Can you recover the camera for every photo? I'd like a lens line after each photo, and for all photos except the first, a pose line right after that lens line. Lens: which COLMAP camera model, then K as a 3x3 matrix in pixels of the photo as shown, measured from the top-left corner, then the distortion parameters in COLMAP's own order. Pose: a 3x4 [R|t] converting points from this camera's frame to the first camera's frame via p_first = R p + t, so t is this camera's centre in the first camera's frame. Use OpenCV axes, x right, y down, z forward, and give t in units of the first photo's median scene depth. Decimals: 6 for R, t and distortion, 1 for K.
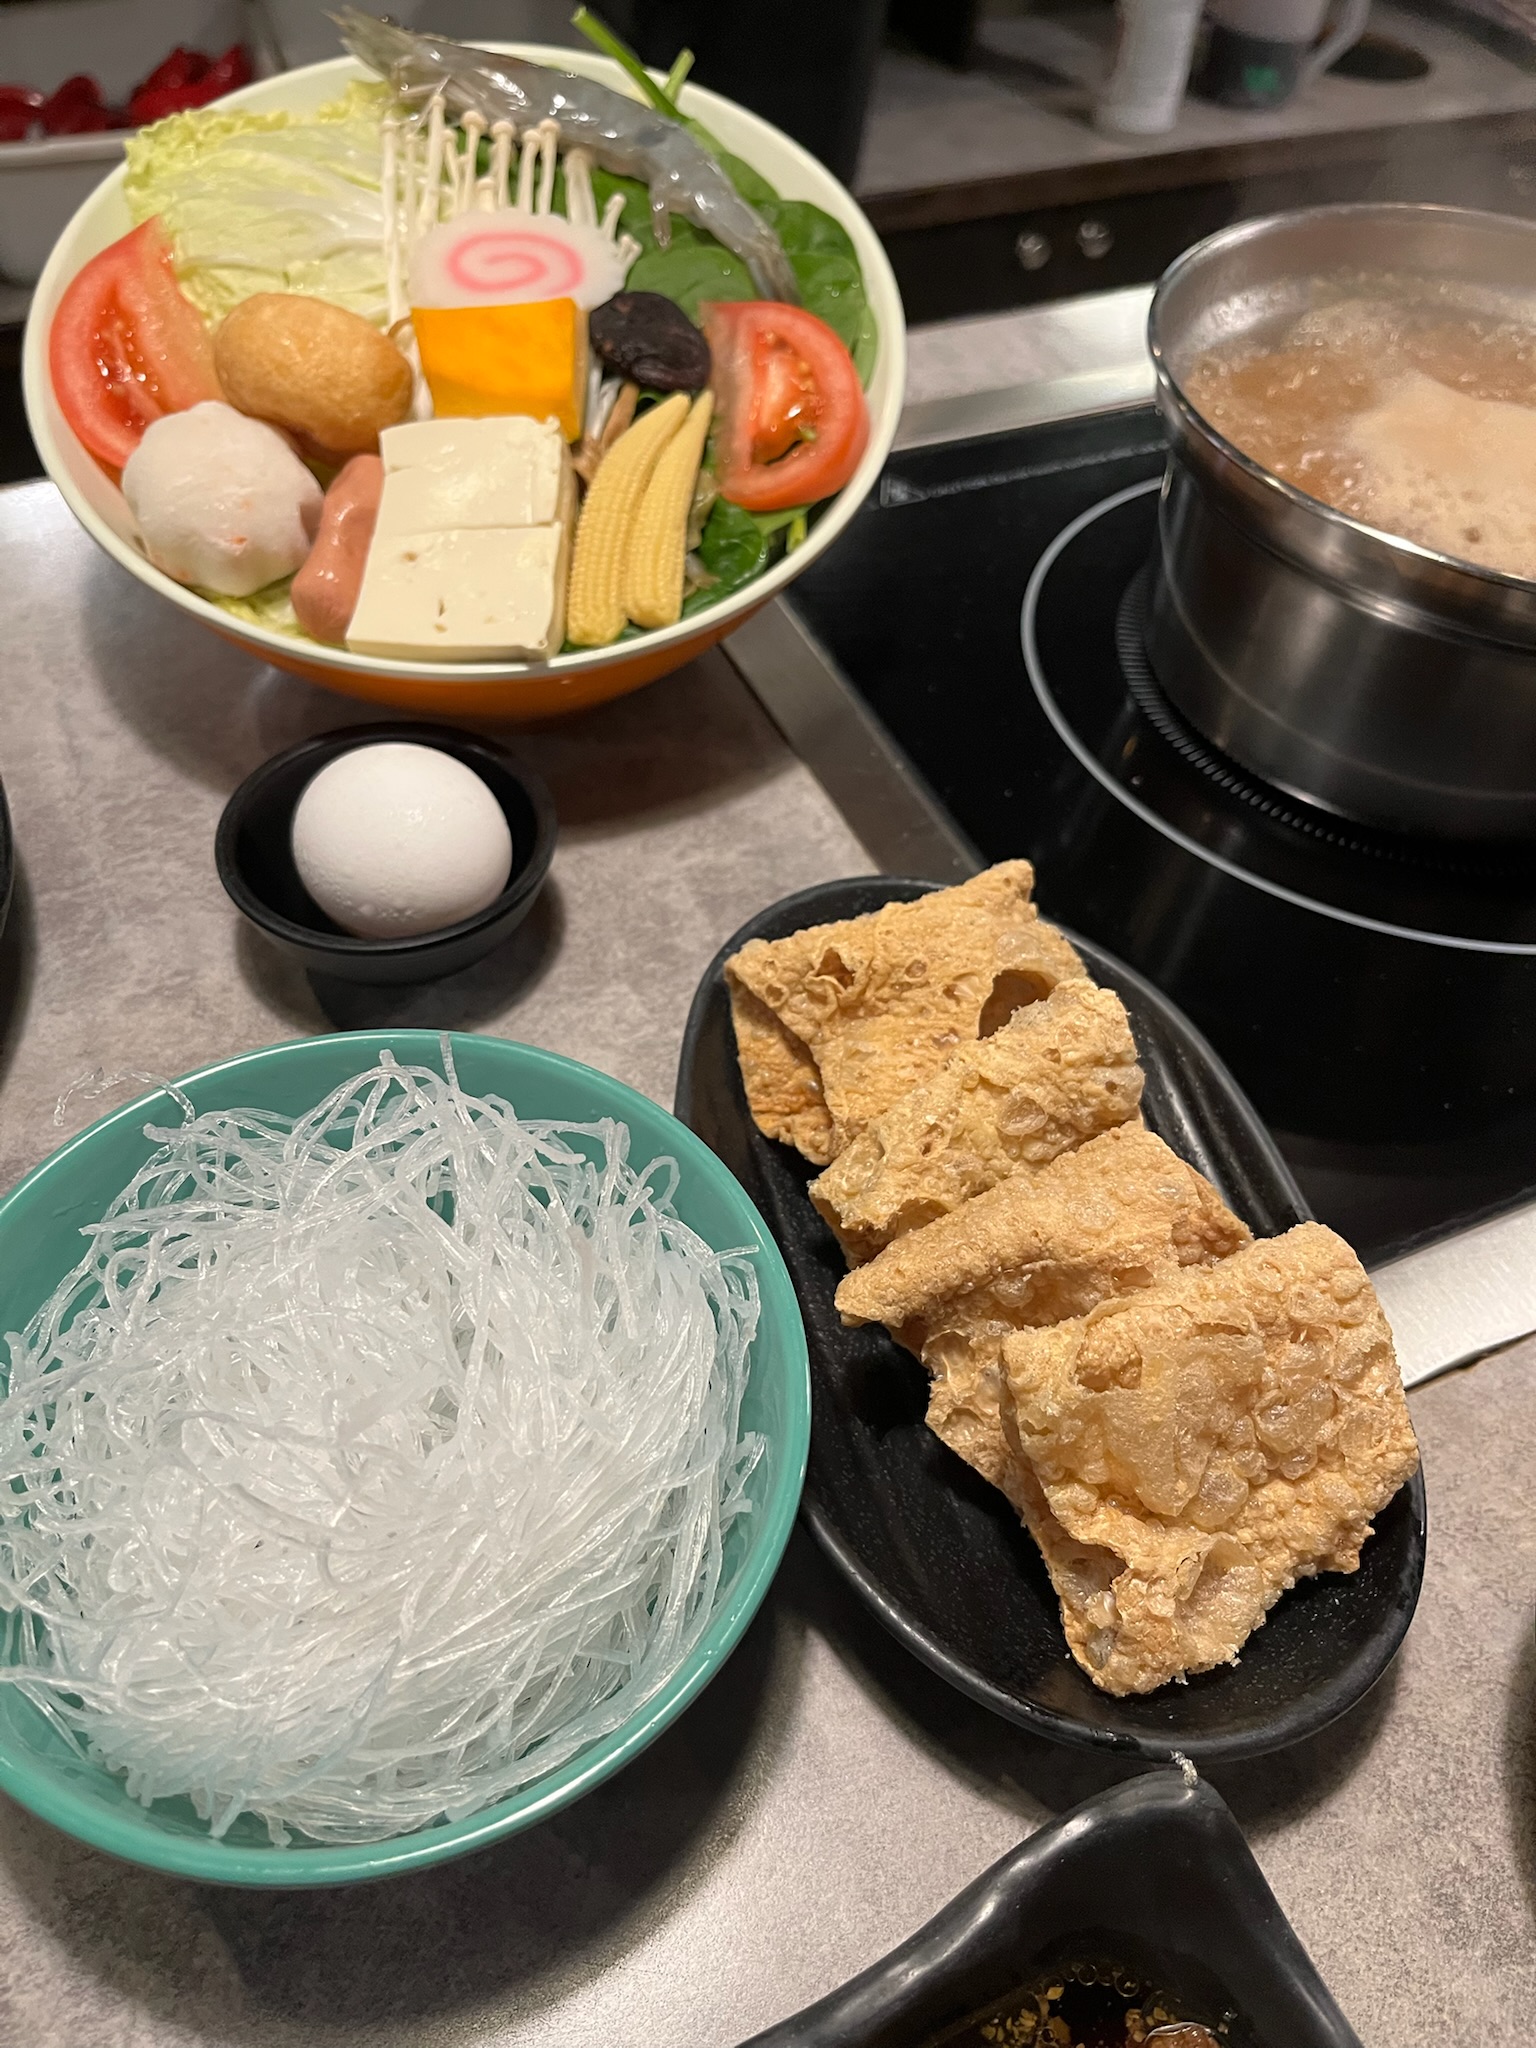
lens RADIAL K [[1559.0, 0, 768.0], [0, 1559.0, 1024.0], [0, 0, 1]] dist [0.040539, -0.070495]
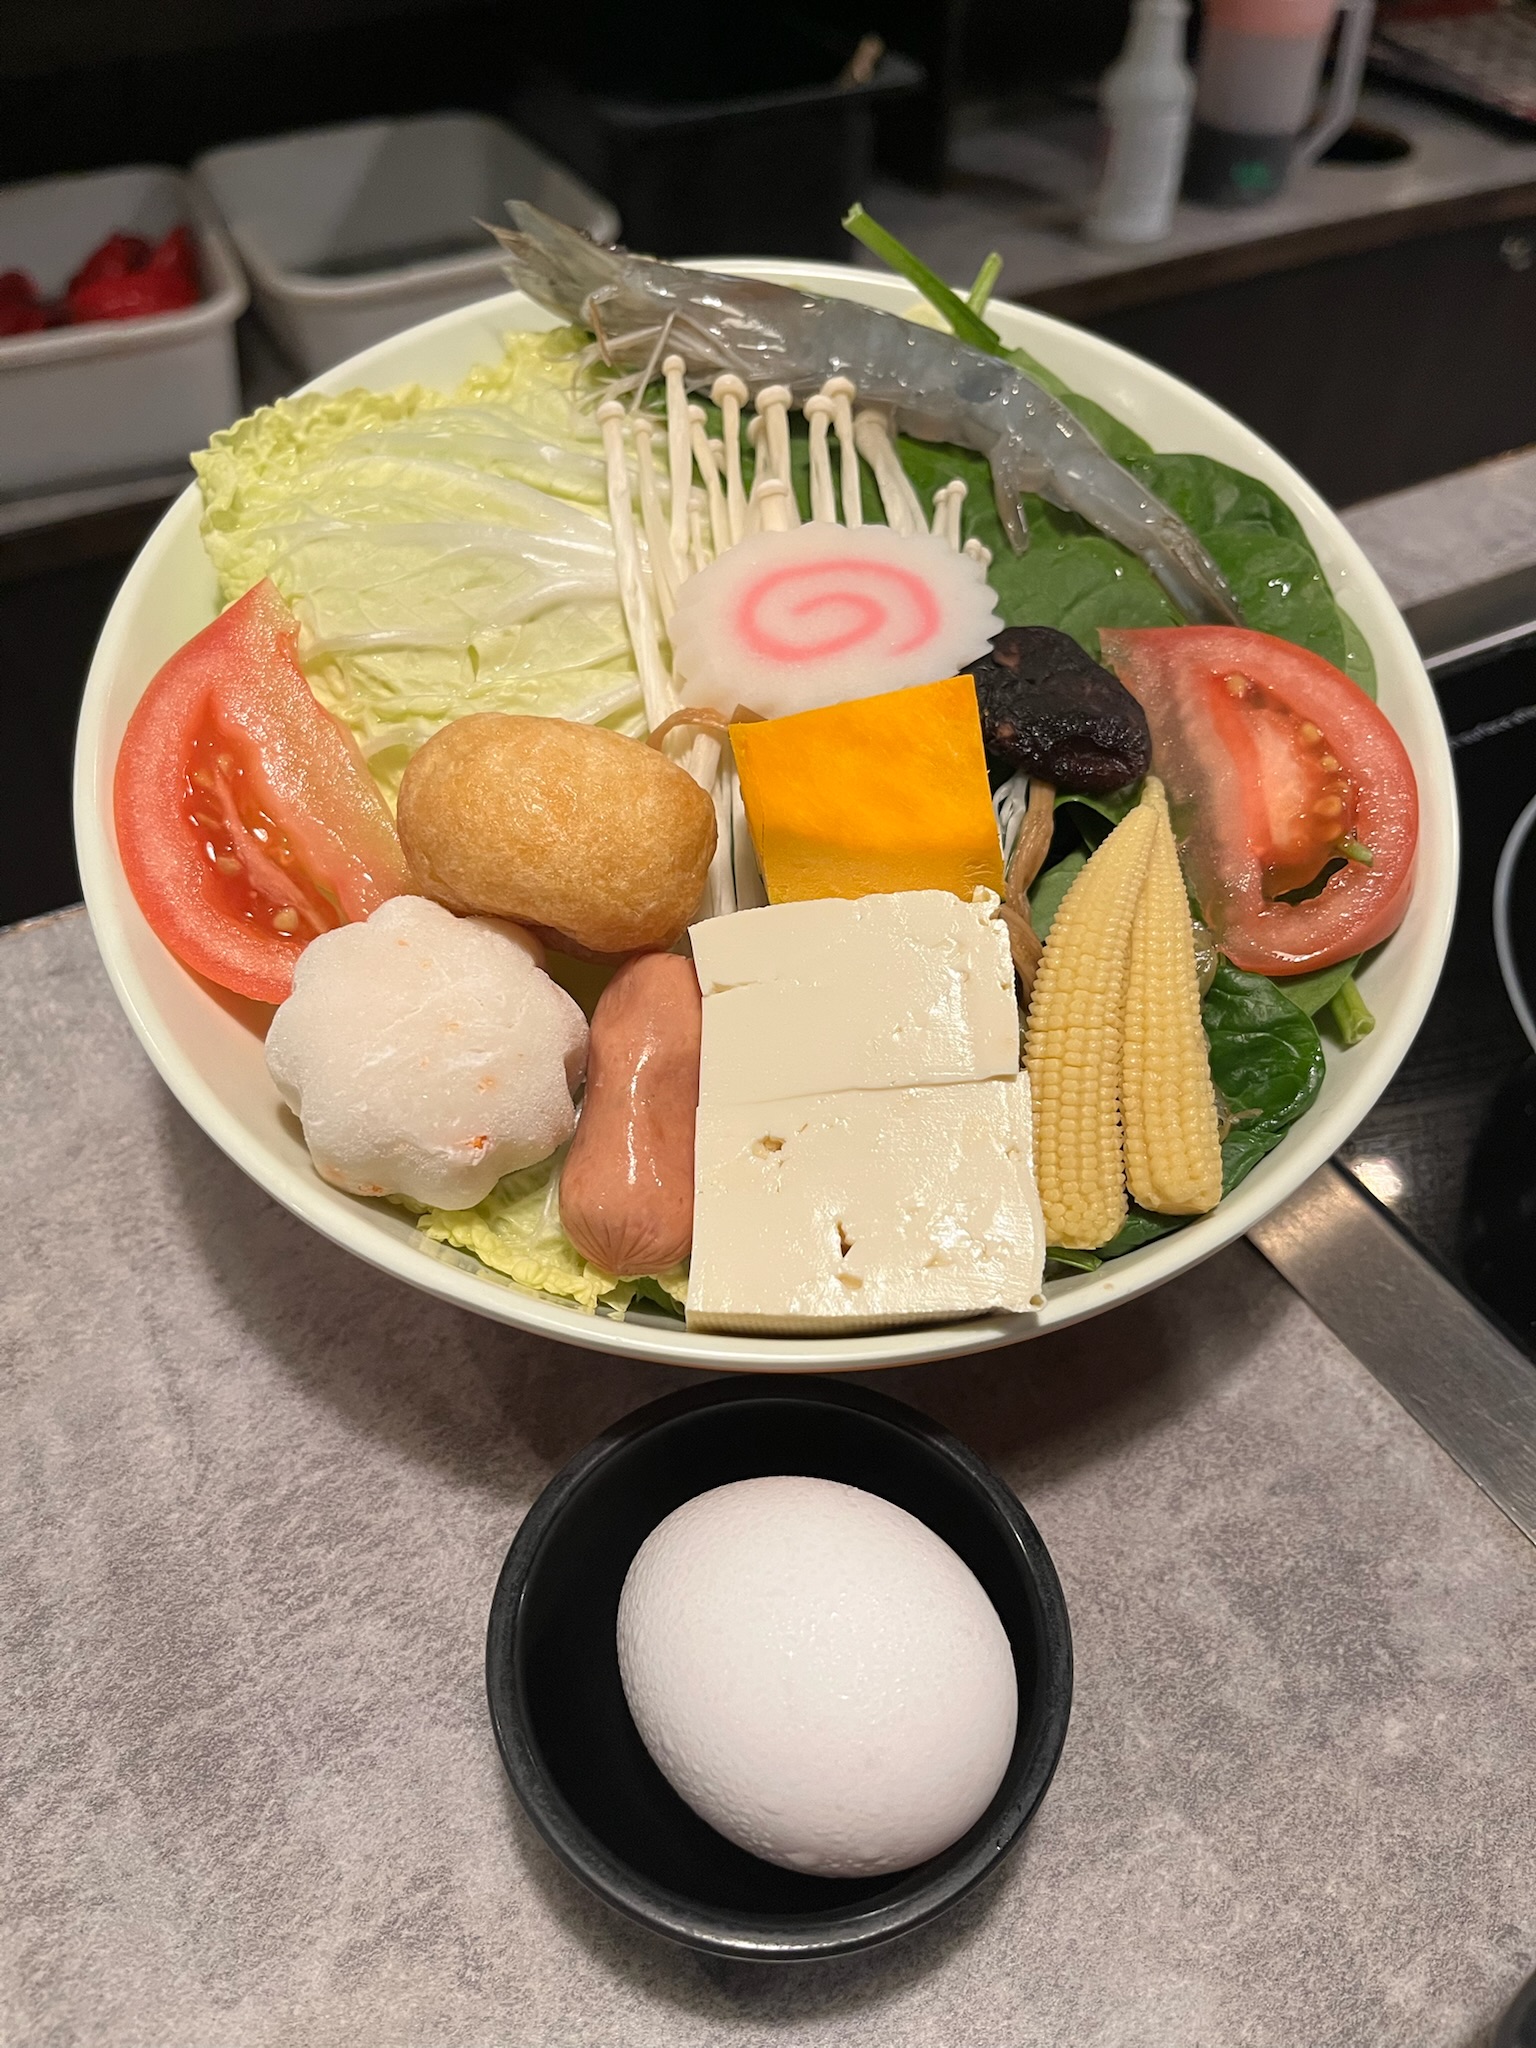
lens RADIAL K [[1569.3, 0, 768.0], [0, 1569.3, 1024.0], [0, 0, 1]] dist [0.007343, -0.001876]
pose [[0.995832, -0.088898, 0.020400, -0.214684], [0.089964, 0.994181, -0.059244, -0.279111], [-0.015015, 0.060832, 0.998035, 0.369308]]
